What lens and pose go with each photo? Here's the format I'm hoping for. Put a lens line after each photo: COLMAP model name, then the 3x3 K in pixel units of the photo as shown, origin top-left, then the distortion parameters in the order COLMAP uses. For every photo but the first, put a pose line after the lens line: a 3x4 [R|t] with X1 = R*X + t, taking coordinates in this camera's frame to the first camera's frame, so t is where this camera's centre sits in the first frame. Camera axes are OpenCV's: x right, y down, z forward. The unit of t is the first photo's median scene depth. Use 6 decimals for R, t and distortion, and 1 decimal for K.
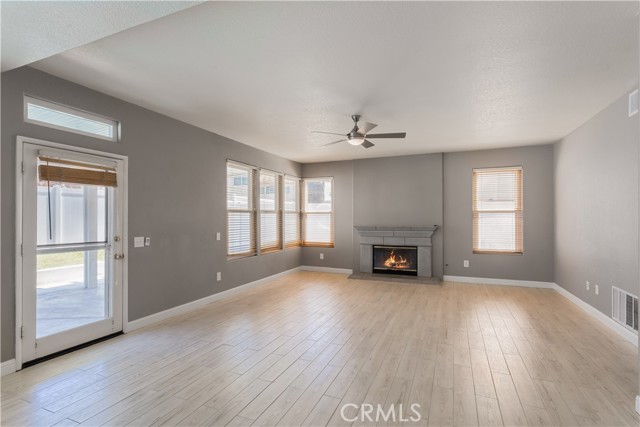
lens RADIAL K [[309.5, 0, 321.7], [0, 309.5, 217.0], [0, 0, 1]] dist [0.001003, 0.005291]
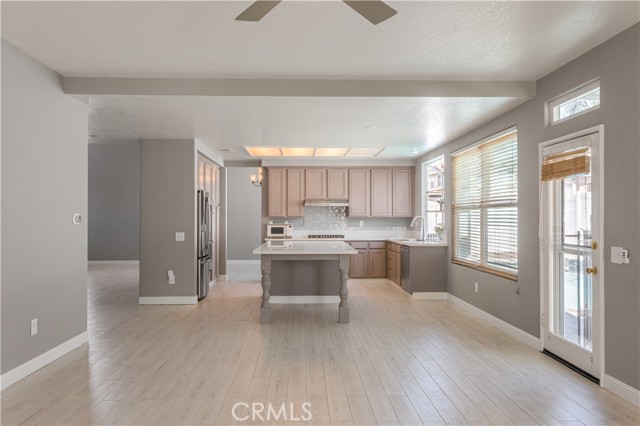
lens RADIAL K [[490.2, 0, 318.6], [0, 490.2, 213.0], [0, 0, 1]] dist [0.027348, -0.005959]
pose [[-0.905174, -0.005864, -0.425000, 0.231623], [-0.001389, 0.999940, -0.010837, 0.005446], [0.425038, -0.009219, -0.905128, 1.030602]]
